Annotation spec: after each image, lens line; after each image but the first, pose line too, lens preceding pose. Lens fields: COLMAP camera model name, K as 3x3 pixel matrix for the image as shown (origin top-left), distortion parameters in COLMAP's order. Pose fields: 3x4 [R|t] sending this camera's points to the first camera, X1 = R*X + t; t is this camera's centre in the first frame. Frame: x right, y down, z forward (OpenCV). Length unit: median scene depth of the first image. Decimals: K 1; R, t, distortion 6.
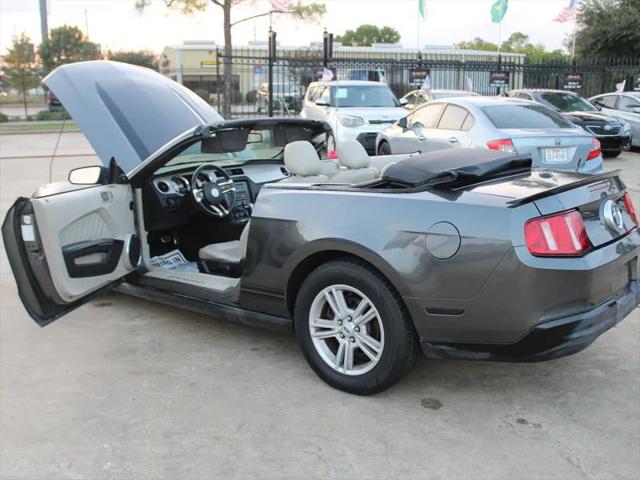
lens RADIAL K [[716.1, 0, 320.0], [0, 716.1, 240.0], [0, 0, 1]] dist [-0.132309, 0.135016]
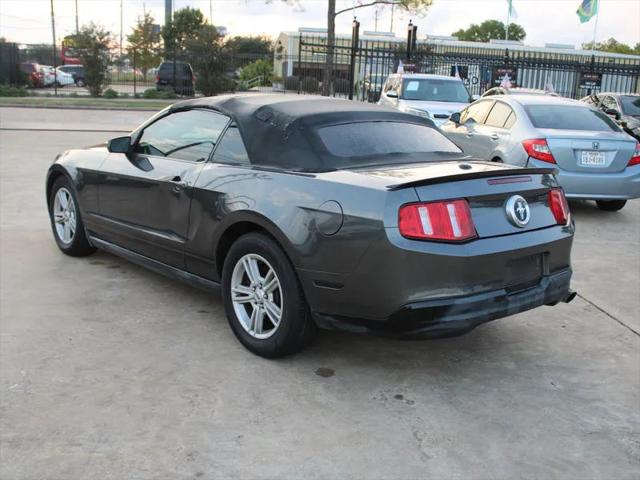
lens RADIAL K [[721.8, 0, 320.0], [0, 721.8, 240.0], [0, 0, 1]] dist [-0.114483, 0.056779]
pose [[0.984527, 0.081071, -0.155350, 0.126028], [-0.079524, 0.996702, 0.016155, 0.006501], [0.156148, -0.003551, 0.987727, -0.028985]]
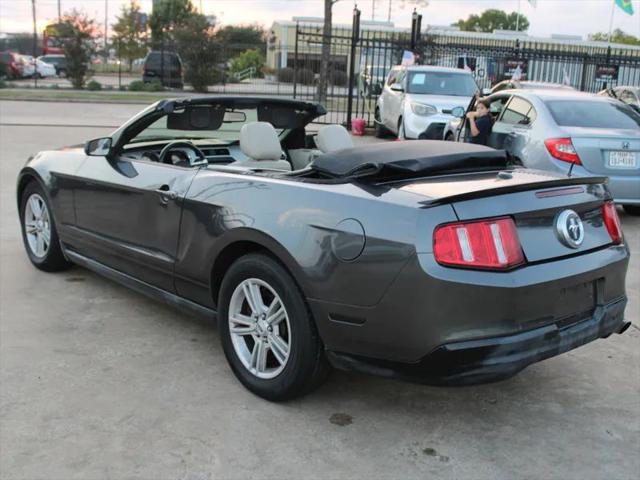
lens RADIAL K [[749.8, 0, 320.0], [0, 749.8, 240.0], [0, 0, 1]] dist [-0.097554, 0.042307]
pose [[0.985736, 0.082677, -0.146591, 0.105069], [-0.080953, 0.996561, 0.017693, -0.004820], [0.147550, -0.005573, 0.989039, 0.024443]]
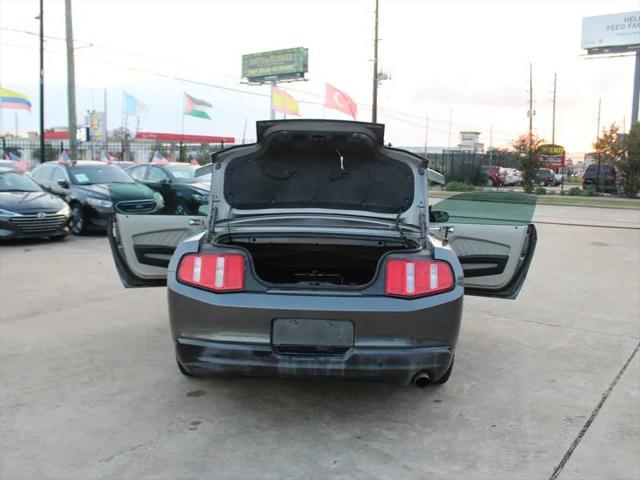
lens RADIAL K [[600.8, 0, 320.0], [0, 600.8, 240.0], [0, 0, 1]] dist [-0.121680, 0.012955]
pose [[0.611799, 0.109808, -0.783354, 0.463113], [-0.184521, 0.982808, -0.006344, -0.032479], [0.769190, 0.148427, 0.621543, 0.194099]]
